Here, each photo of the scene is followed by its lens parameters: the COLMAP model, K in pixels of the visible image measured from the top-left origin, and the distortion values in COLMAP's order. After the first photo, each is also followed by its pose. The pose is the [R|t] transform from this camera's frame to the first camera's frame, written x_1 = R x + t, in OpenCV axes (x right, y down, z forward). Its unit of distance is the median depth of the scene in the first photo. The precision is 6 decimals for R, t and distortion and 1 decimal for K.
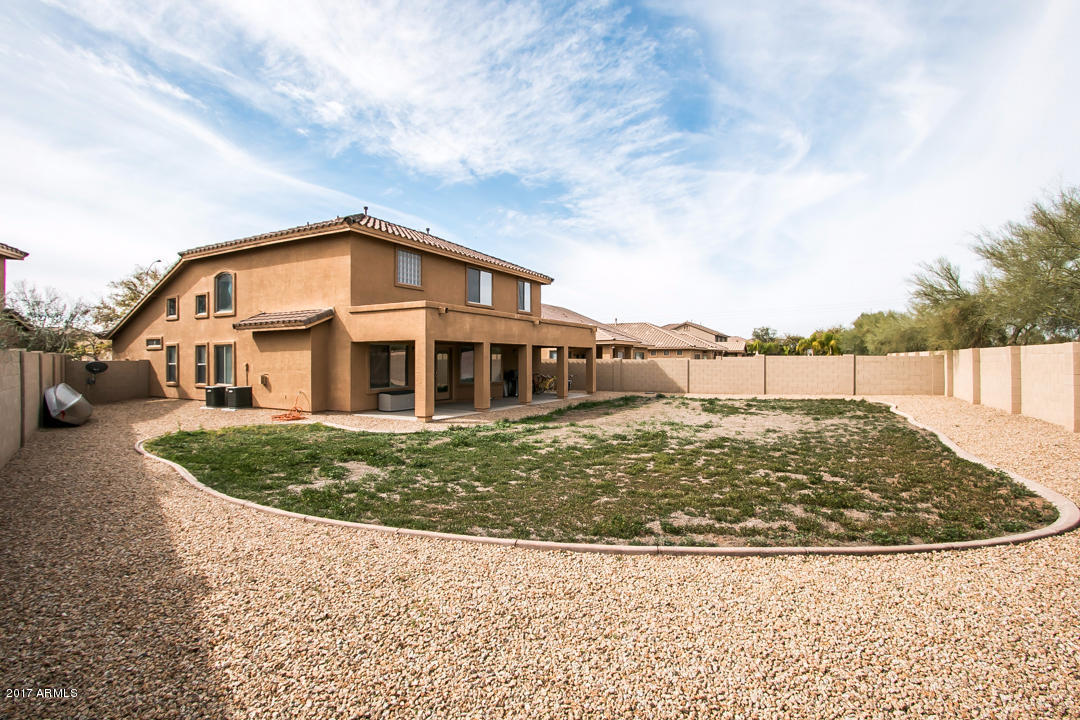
lens RADIAL K [[517.8, 0, 536.0], [0, 517.8, 364.7], [0, 0, 1]] dist [-0.002656, 0.003177]
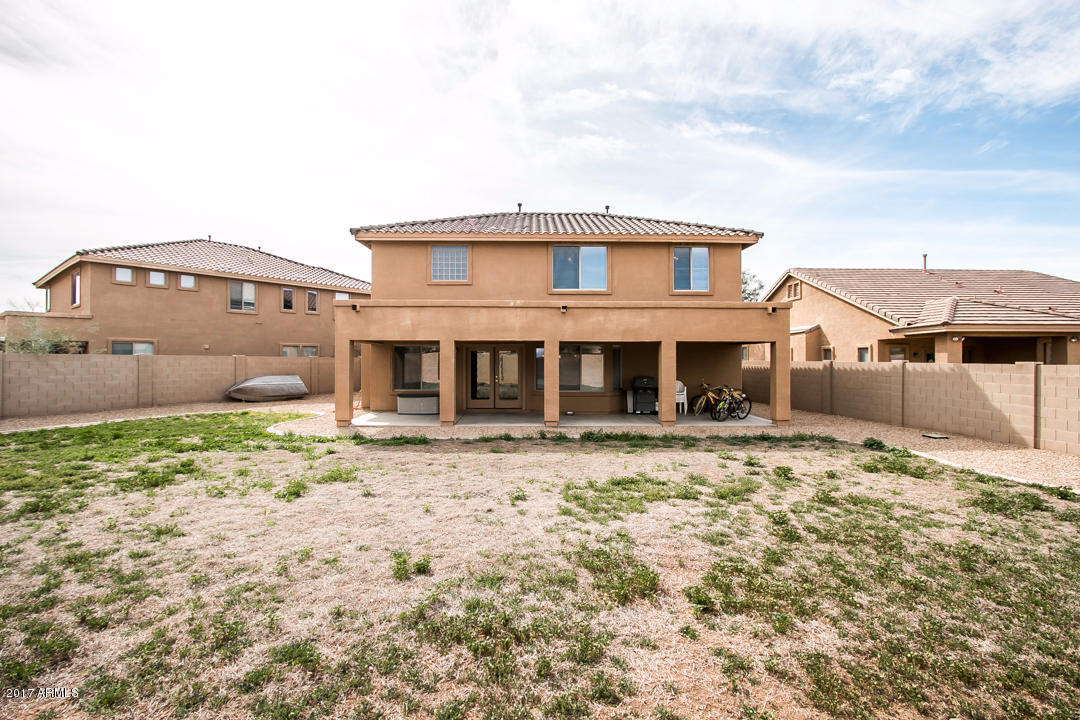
lens RADIAL K [[517.8, 0, 546.3], [0, 517.8, 363.3], [0, 0, 1]] dist [-0.002656, 0.003177]
pose [[0.513066, 0.002634, -0.858345, 0.055581], [-0.015124, 0.999868, -0.005971, -0.000308], [0.858216, 0.016045, 0.513038, 0.058430]]
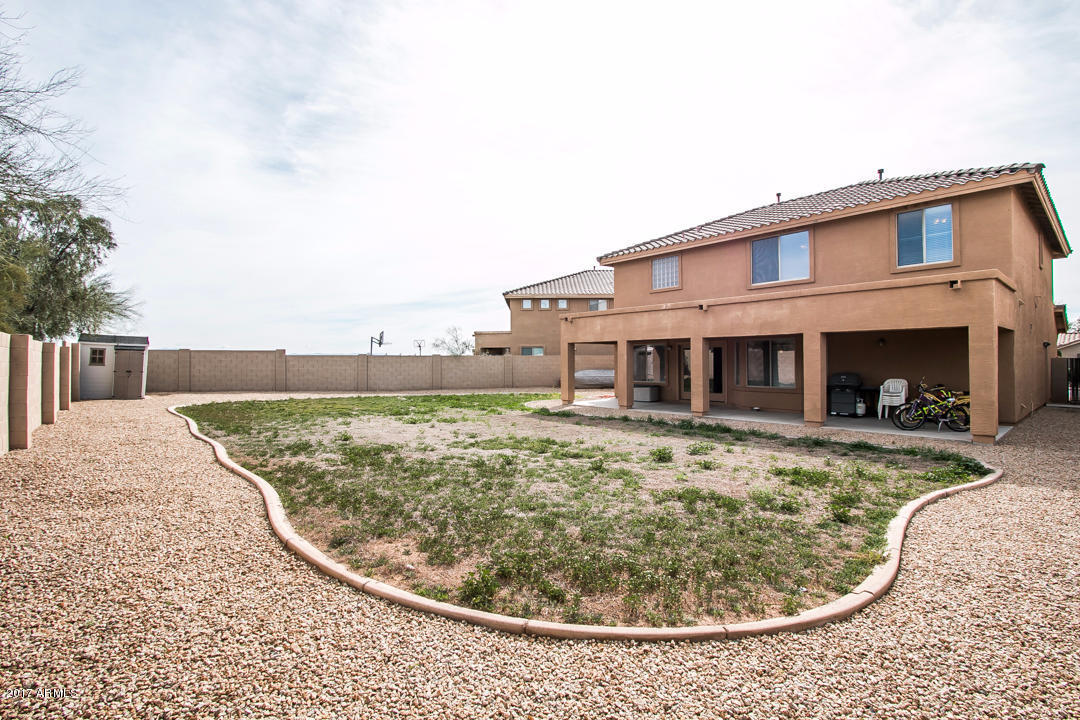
lens RADIAL K [[517.8, 0, 532.5], [0, 517.8, 368.7], [0, 0, 1]] dist [-0.002656, 0.003177]
pose [[-0.352509, 0.016018, -0.935671, 0.074210], [-0.009412, 0.999742, 0.020660, -0.000561], [0.935761, 0.016089, -0.352268, 0.097217]]
